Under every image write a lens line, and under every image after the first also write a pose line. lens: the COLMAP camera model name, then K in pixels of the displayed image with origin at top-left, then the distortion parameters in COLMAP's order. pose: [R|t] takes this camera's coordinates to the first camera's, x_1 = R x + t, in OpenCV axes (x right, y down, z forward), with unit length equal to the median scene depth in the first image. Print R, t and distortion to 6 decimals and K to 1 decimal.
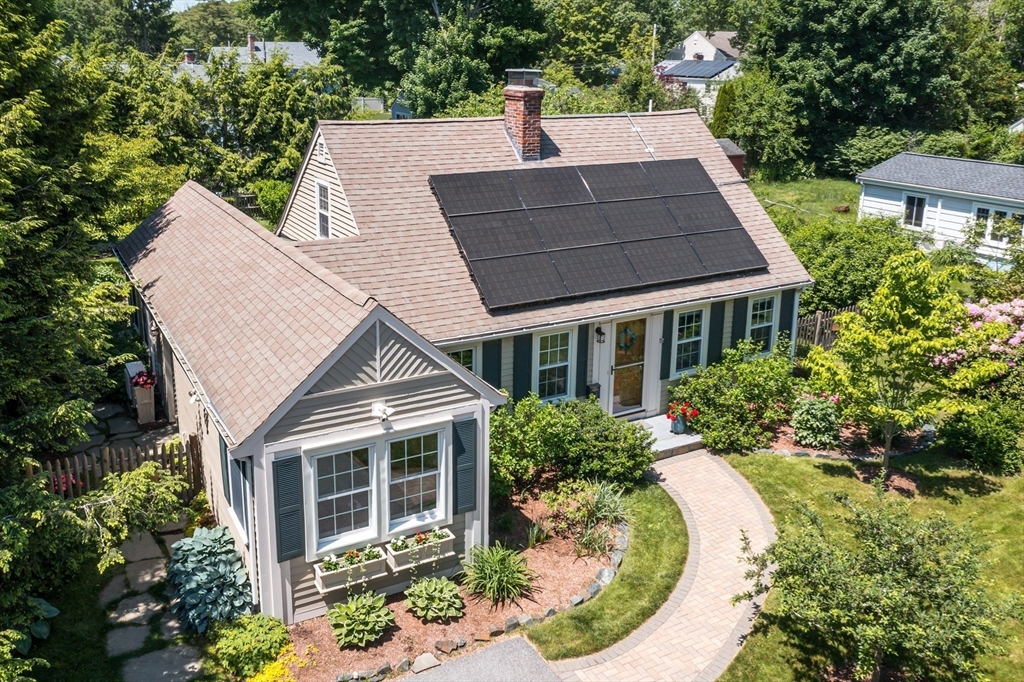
lens RADIAL K [[874.0, 0, 480.1], [0, 874.0, 274.1], [0, 0, 1]] dist [-0.006493, -0.005175]
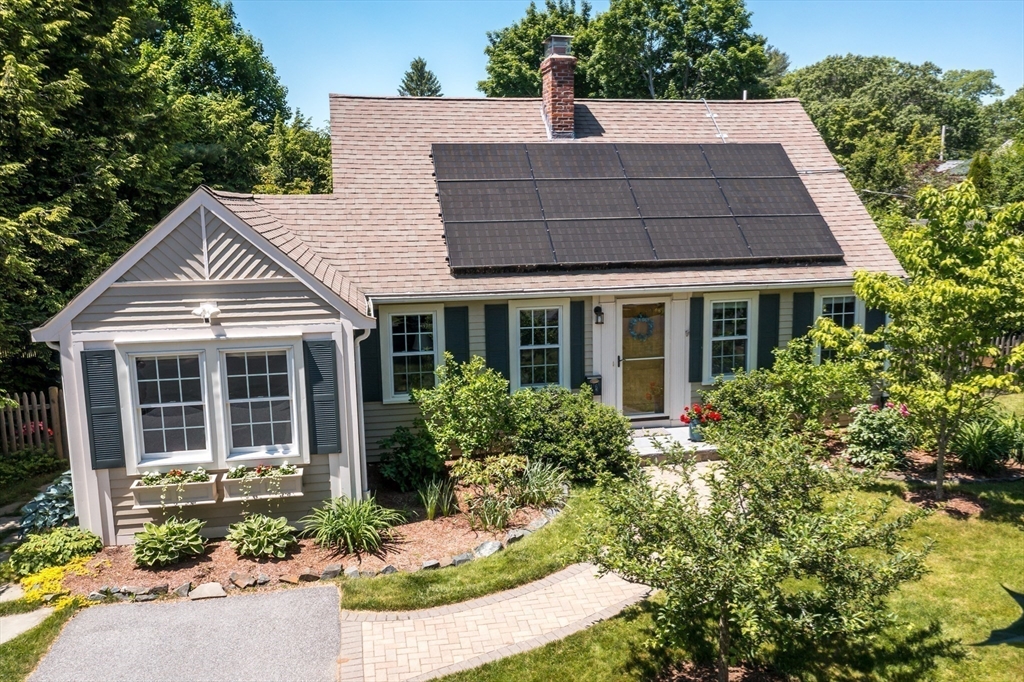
lens RADIAL K [[874.0, 0, 526.8], [0, 874.0, 350.9], [0, 0, 1]] dist [-0.006493, -0.005175]
pose [[0.956751, 0.029576, -0.289401, 0.329546], [-0.050759, 0.996530, -0.065967, 0.170071], [0.286445, 0.077804, 0.954932, 0.168510]]
